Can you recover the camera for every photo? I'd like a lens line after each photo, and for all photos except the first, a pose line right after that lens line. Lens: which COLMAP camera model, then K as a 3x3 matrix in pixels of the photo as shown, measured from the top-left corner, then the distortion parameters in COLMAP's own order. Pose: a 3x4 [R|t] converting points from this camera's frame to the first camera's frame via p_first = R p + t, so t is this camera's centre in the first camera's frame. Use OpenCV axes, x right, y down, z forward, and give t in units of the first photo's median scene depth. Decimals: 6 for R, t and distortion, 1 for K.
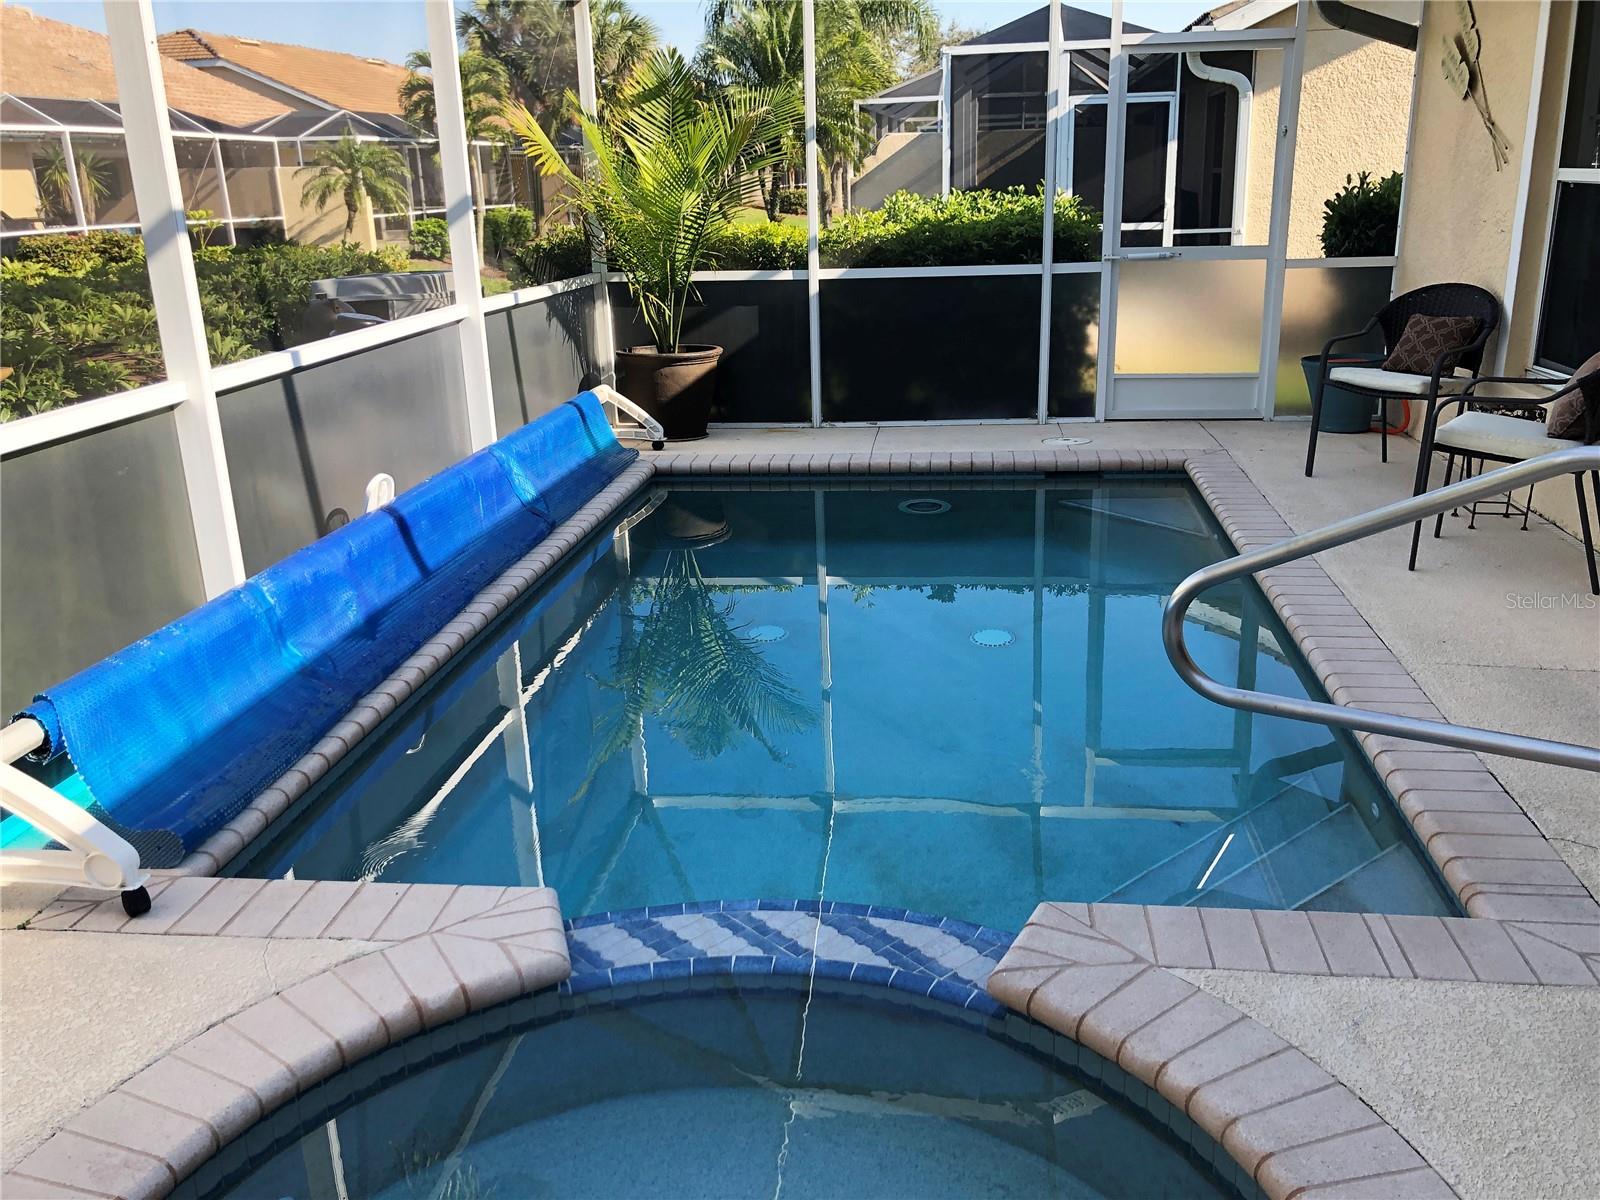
lens RADIAL K [[1294.4, 0, 809.6], [0, 1294.4, 594.0], [0, 0, 1]] dist [0.026686, -0.043603]
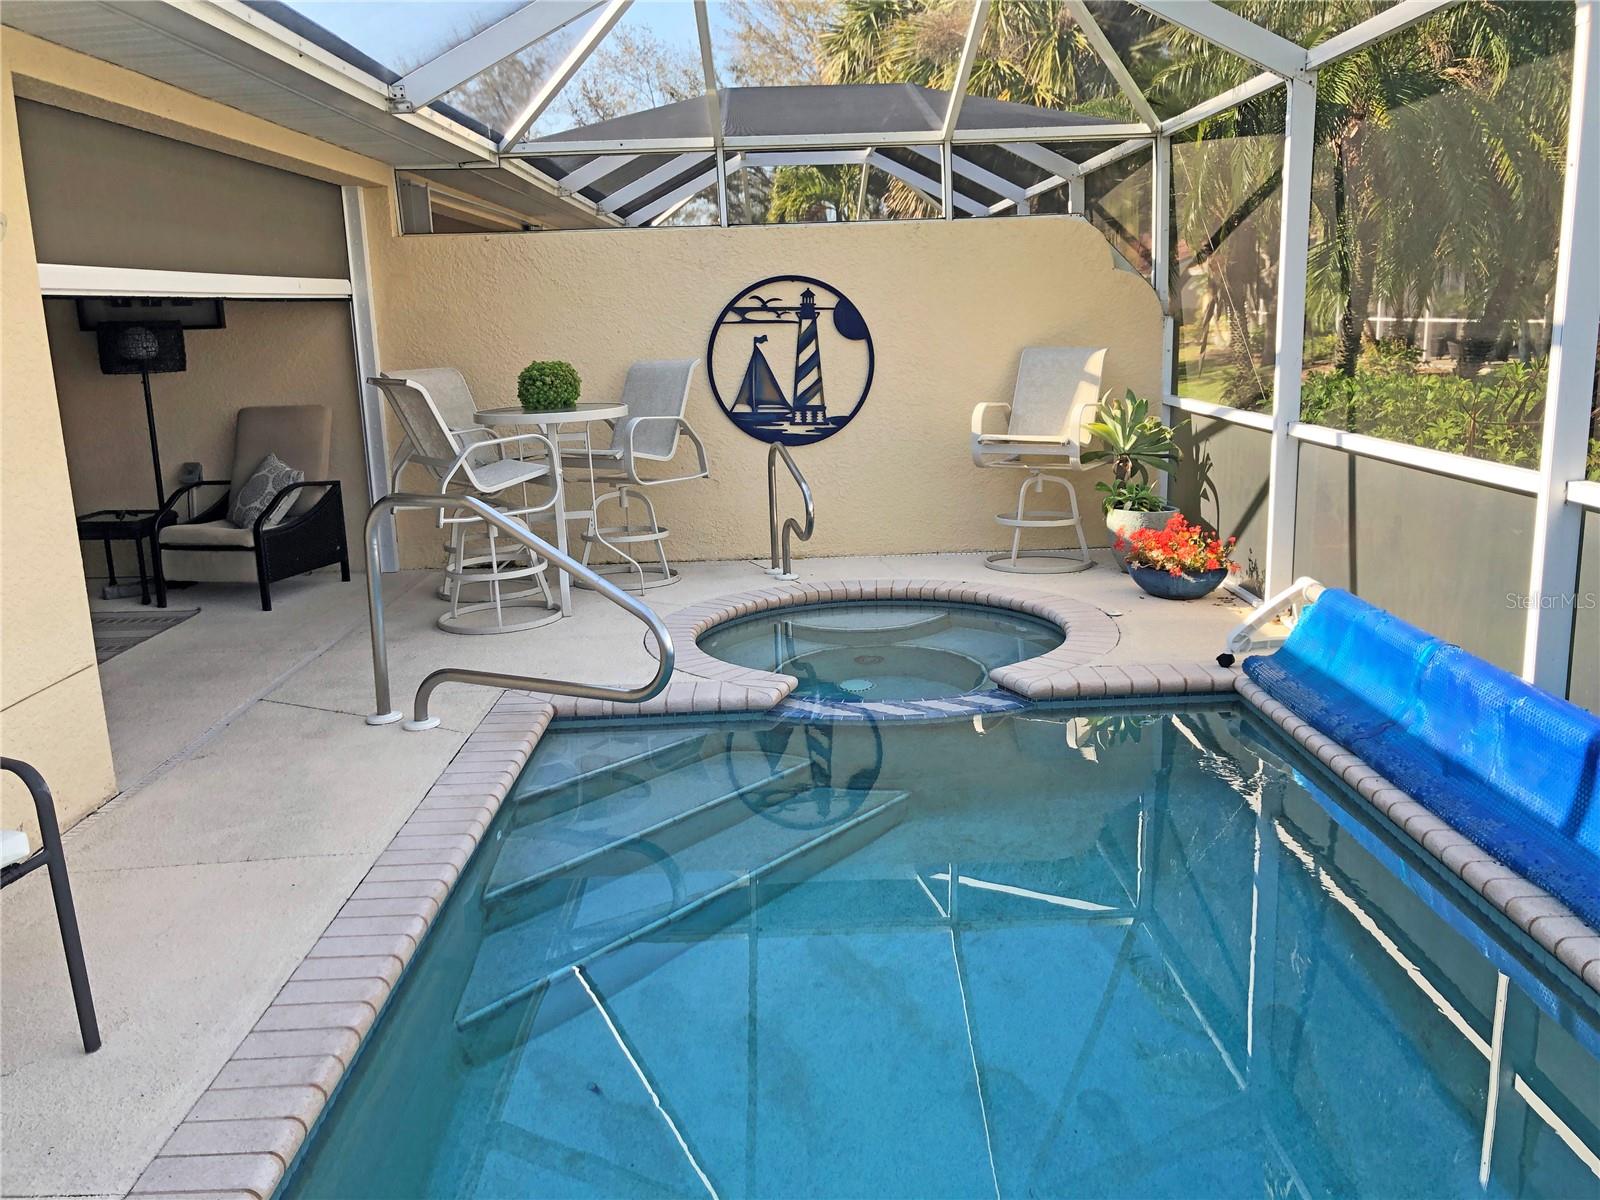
lens RADIAL K [[1294.4, 0, 809.6], [0, 1294.4, 594.0], [0, 0, 1]] dist [0.026686, -0.043603]
pose [[-0.987302, 0.091064, -0.130165, 0.135229], [0.013060, 0.863140, 0.504795, -0.327593], [0.158319, 0.496685, -0.853369, 0.972920]]
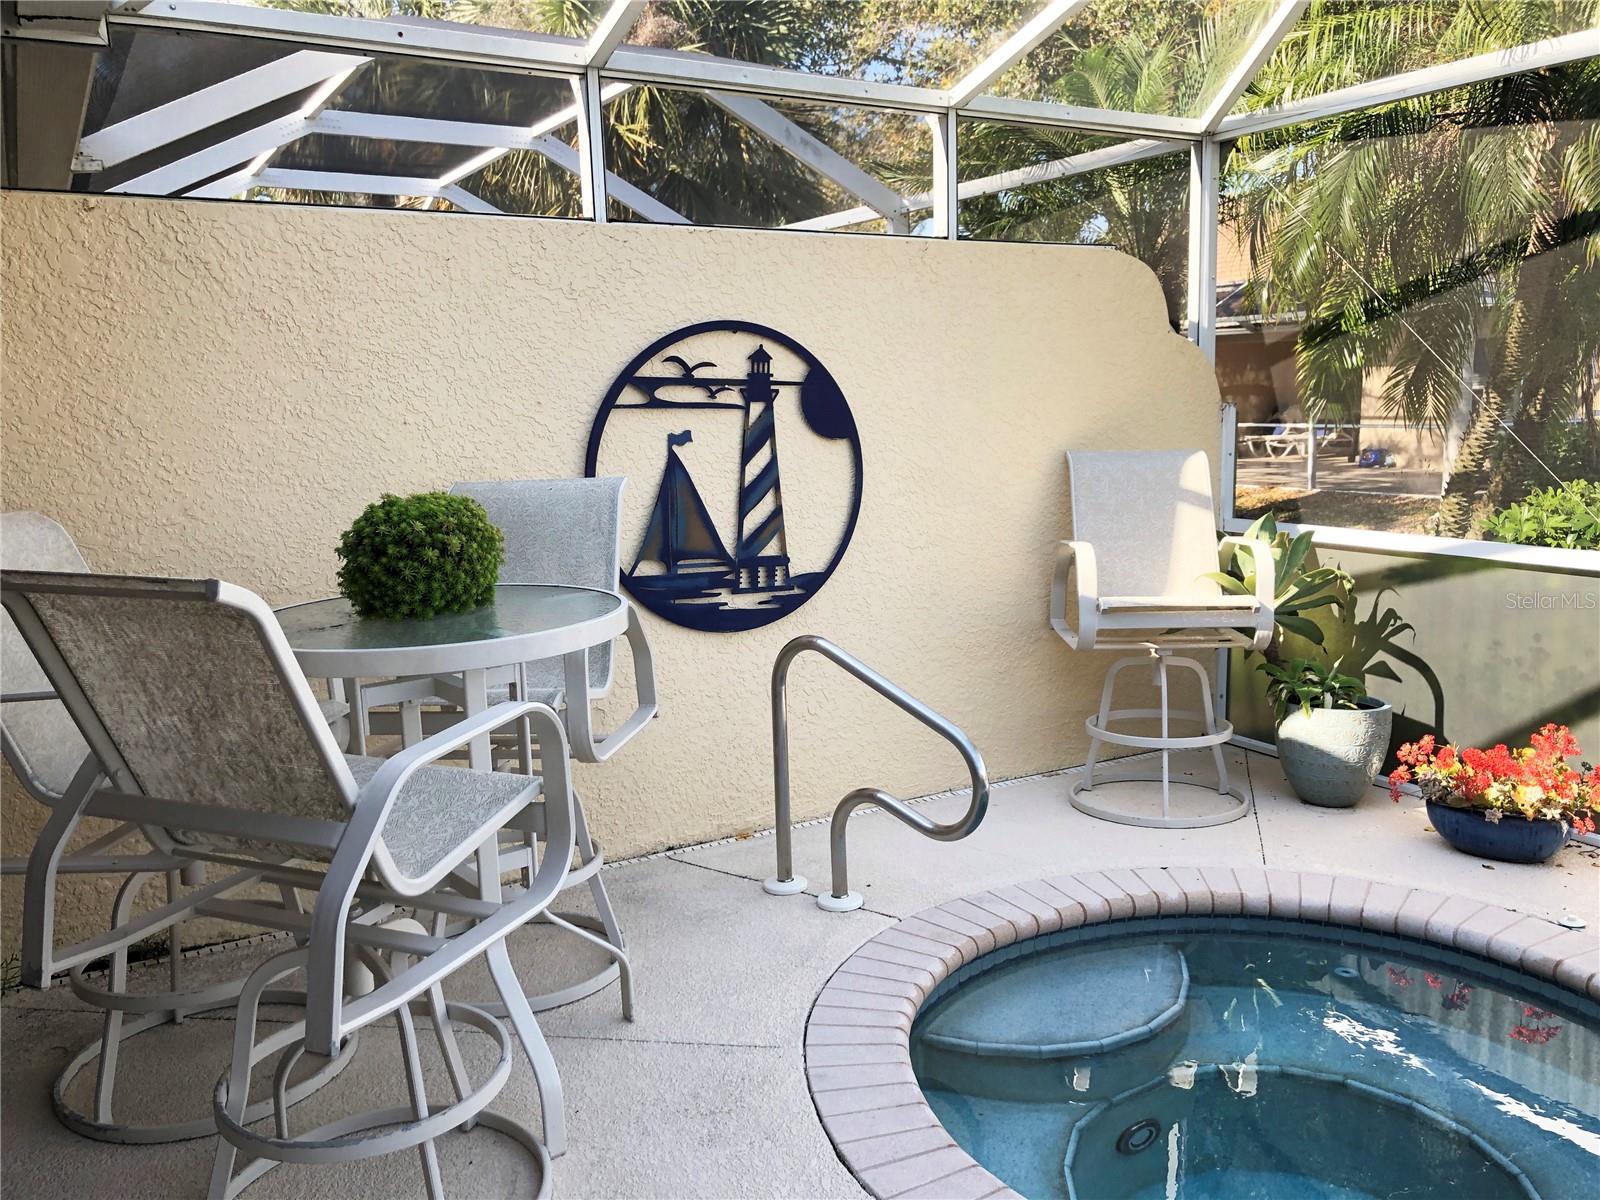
lens RADIAL K [[1294.4, 0, 809.6], [0, 1294.4, 594.0], [0, 0, 1]] dist [0.026686, -0.043603]
pose [[-0.795094, 0.136294, -0.590973, 0.325684], [-0.147551, 0.901674, 0.406464, -0.137166], [0.588263, 0.410376, -0.696805, 0.375172]]
